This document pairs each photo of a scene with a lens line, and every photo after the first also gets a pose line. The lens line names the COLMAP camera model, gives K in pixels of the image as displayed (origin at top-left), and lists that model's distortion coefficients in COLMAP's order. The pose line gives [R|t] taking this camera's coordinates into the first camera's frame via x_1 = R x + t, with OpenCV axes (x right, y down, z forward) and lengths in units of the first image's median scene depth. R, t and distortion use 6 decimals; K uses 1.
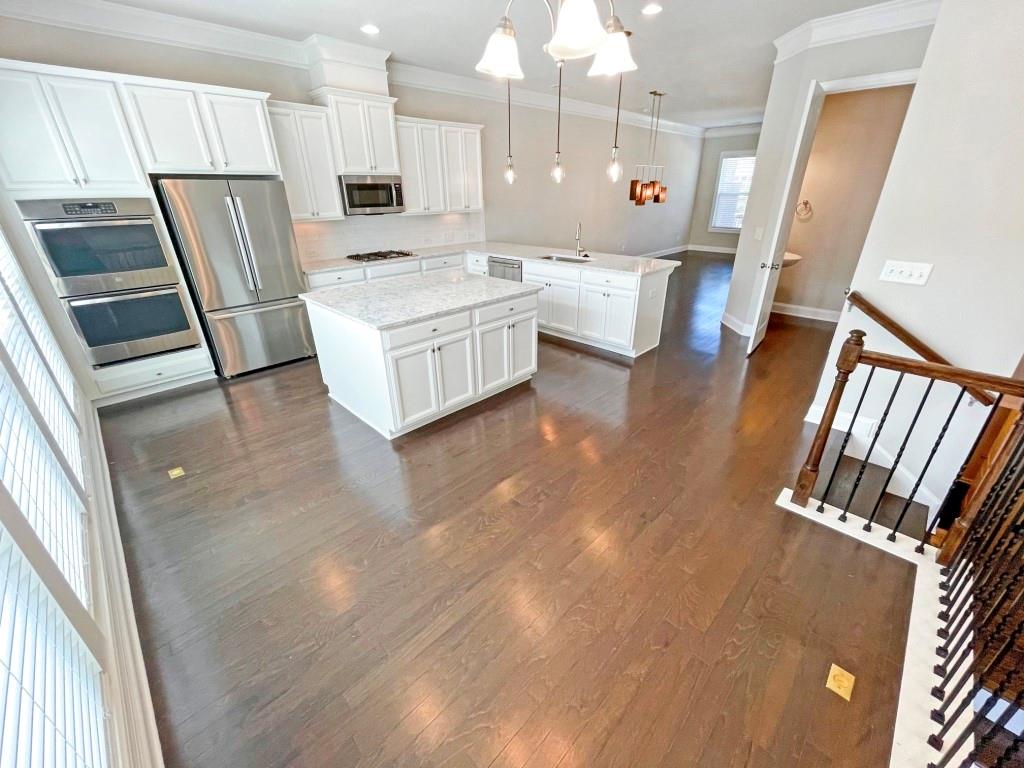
lens RADIAL K [[420.4, 0, 512.0], [0, 420.4, 384.0], [0, 0, 1]] dist [-0.001569, 0.000140]
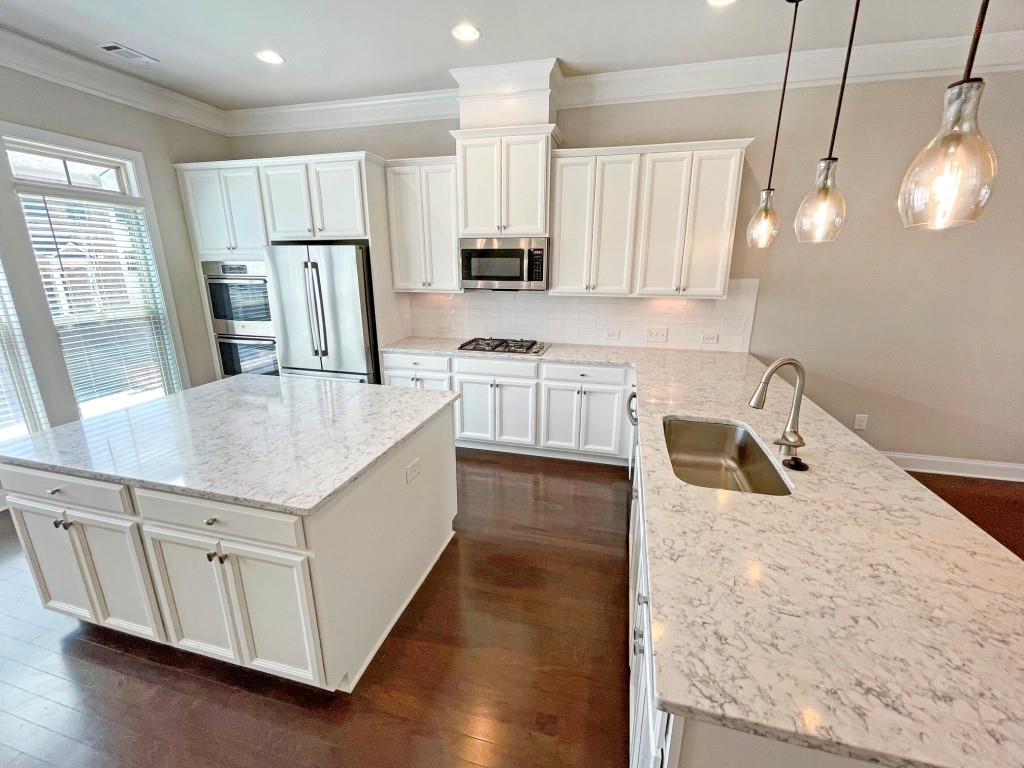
lens RADIAL K [[420.4, 0, 512.0], [0, 420.4, 384.0], [0, 0, 1]] dist [-0.001569, 0.000140]
pose [[0.504221, 0.253865, -0.825417, 0.300809], [-0.371504, 0.926615, 0.058049, -0.291300], [0.779581, 0.277376, 0.561530, 0.629974]]
